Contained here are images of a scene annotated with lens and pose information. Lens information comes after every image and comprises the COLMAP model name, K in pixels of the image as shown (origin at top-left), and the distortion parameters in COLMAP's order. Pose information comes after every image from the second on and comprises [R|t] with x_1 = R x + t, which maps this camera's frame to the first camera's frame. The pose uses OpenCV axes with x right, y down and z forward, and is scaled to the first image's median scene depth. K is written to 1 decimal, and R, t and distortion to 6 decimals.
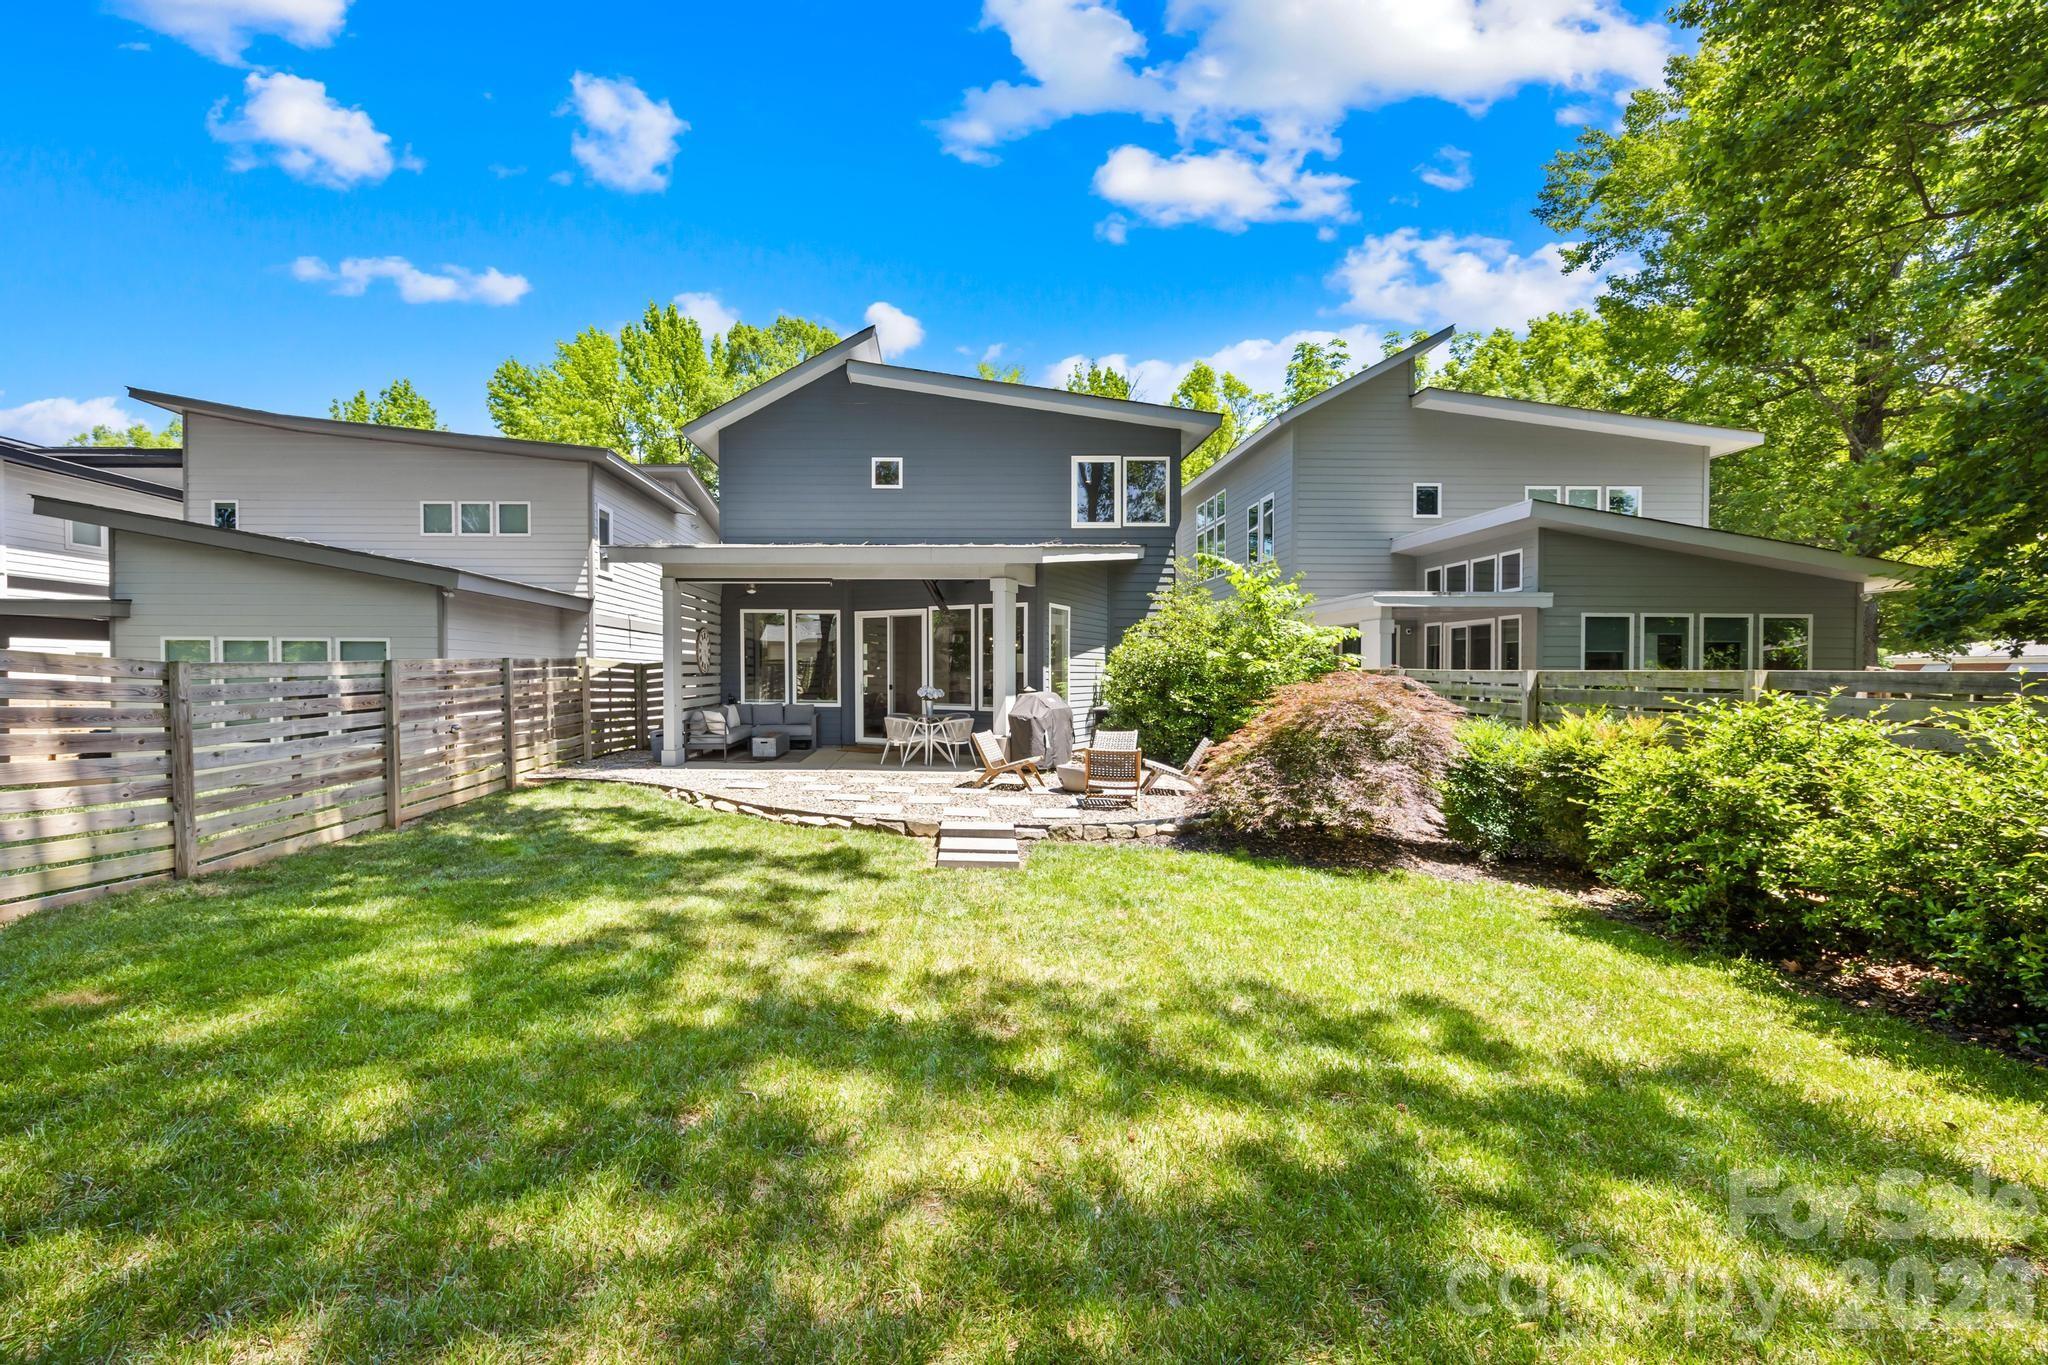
lens RADIAL K [[778.5, 0, 916.2], [0, 778.5, 699.5], [0, 0, 1]] dist [-0.010204, 0.000088]
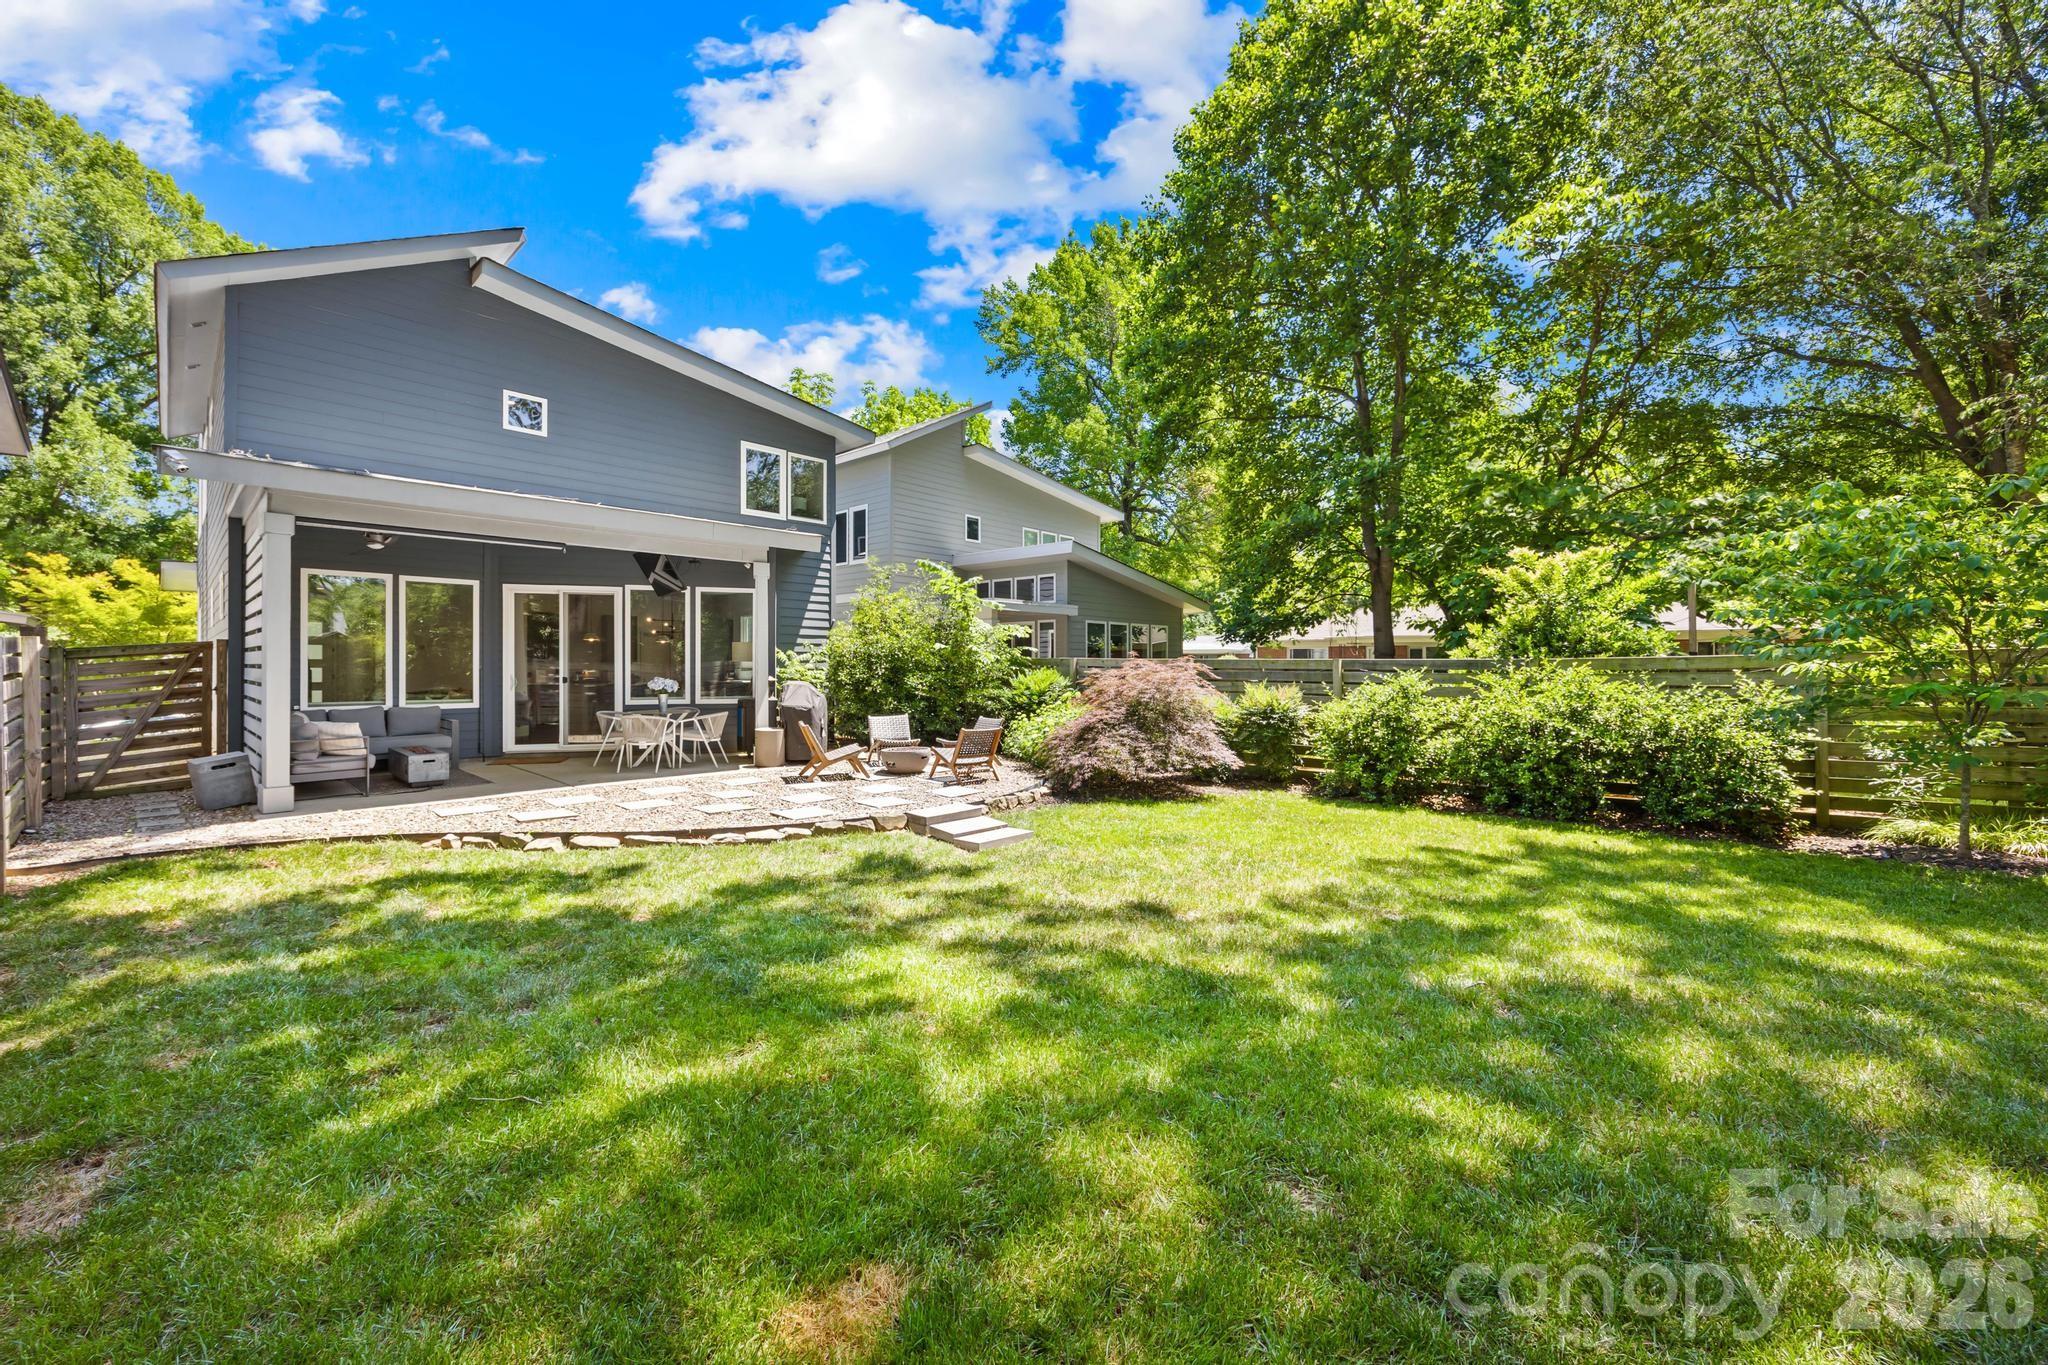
lens RADIAL K [[738.7, 0, 1024.0], [0, 738.7, 682.5], [0, 0, 1]] dist [-0.011030, 0.000102]
pose [[0.677747, -0.024102, 0.734900, -0.351226], [0.027218, 0.999600, 0.007682, -0.007575], [-0.734791, 0.014796, 0.678132, 0.156064]]
